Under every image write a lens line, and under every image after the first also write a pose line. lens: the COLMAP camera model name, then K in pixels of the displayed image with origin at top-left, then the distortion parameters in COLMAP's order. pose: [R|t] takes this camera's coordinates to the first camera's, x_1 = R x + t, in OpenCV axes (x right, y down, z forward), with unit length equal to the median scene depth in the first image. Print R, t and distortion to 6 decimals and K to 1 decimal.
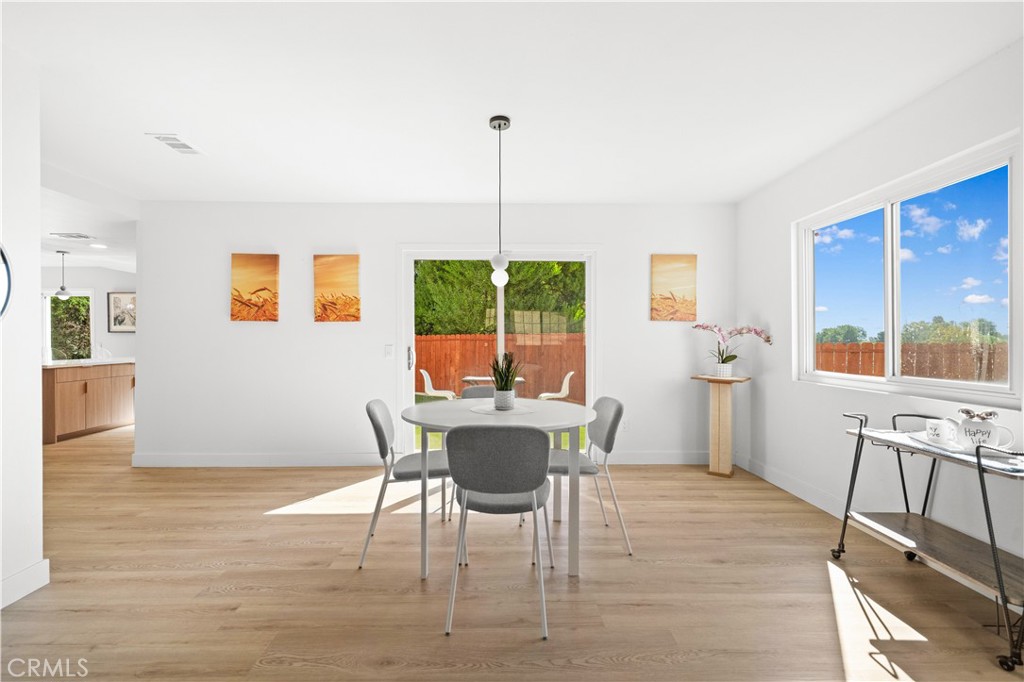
lens RADIAL K [[439.5, 0, 512.0], [0, 439.5, 341.0], [0, 0, 1]] dist [0.001920, -0.011006]
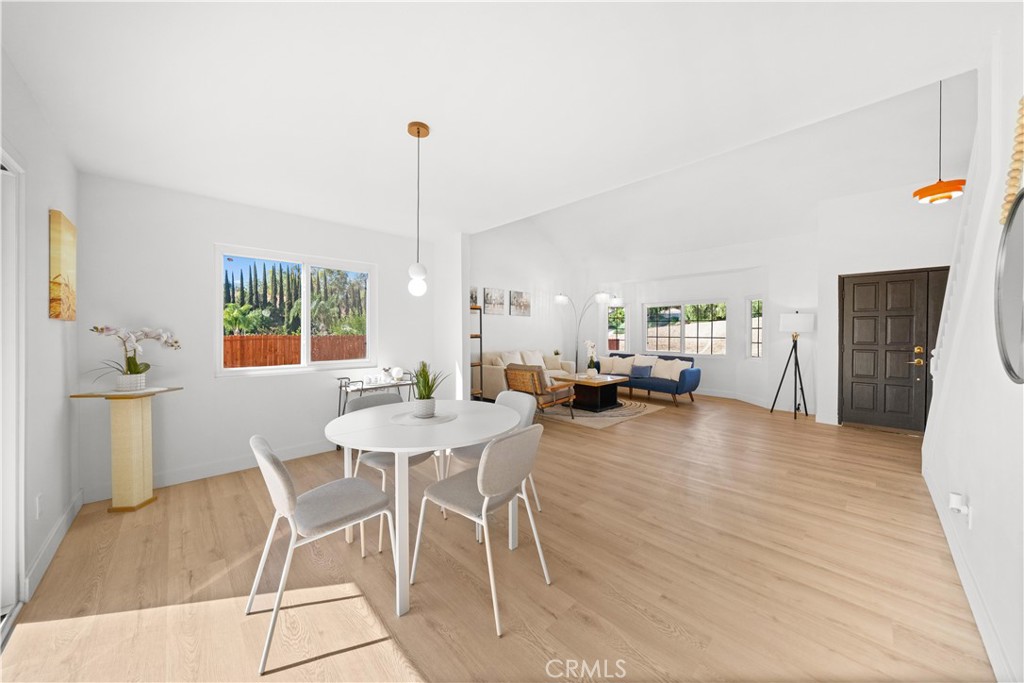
lens RADIAL K [[346.5, 0, 509.2], [0, 346.5, 339.4], [0, 0, 1]] dist [-0.001447, -0.000085]
pose [[-0.677082, -0.015704, 0.735740, -0.703395], [-0.001793, 0.999805, 0.019690, -0.042884], [-0.735906, 0.012012, -0.676978, 1.312939]]
